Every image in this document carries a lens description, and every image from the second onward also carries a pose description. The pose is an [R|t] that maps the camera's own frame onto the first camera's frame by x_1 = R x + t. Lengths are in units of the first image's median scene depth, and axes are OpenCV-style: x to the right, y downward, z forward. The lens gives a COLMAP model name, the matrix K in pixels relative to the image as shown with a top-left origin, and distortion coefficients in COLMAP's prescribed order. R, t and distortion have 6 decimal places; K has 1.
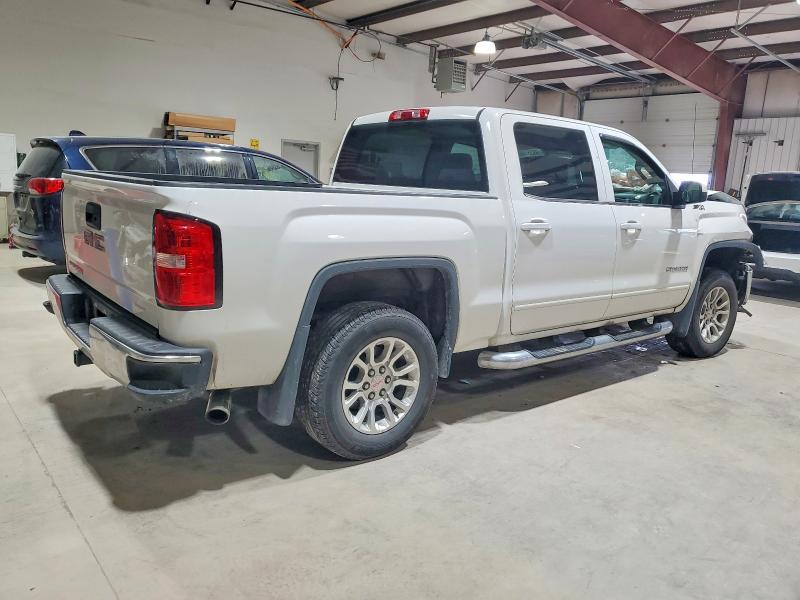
lens RADIAL K [[629.9, 0, 400.0], [0, 629.9, 300.0], [0, 0, 1]] dist [0.005609, 0.011007]
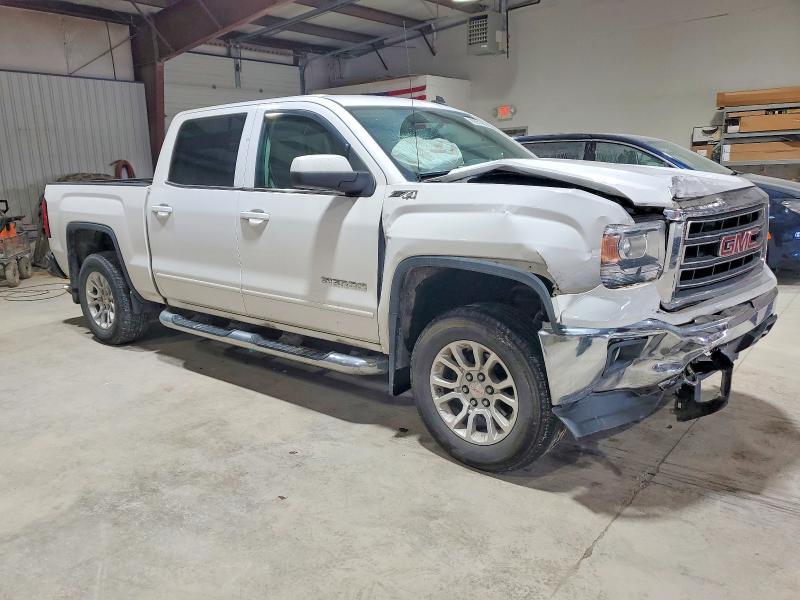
lens RADIAL K [[616.7, 0, 400.1], [0, 616.7, 330.0], [0, 0, 1]] dist [0.004212, -0.002033]
pose [[0.196837, 0.192706, -0.961312, 1.257979], [-0.165207, 0.972993, 0.161220, -0.134397], [0.966417, 0.127081, 0.223357, 1.029600]]
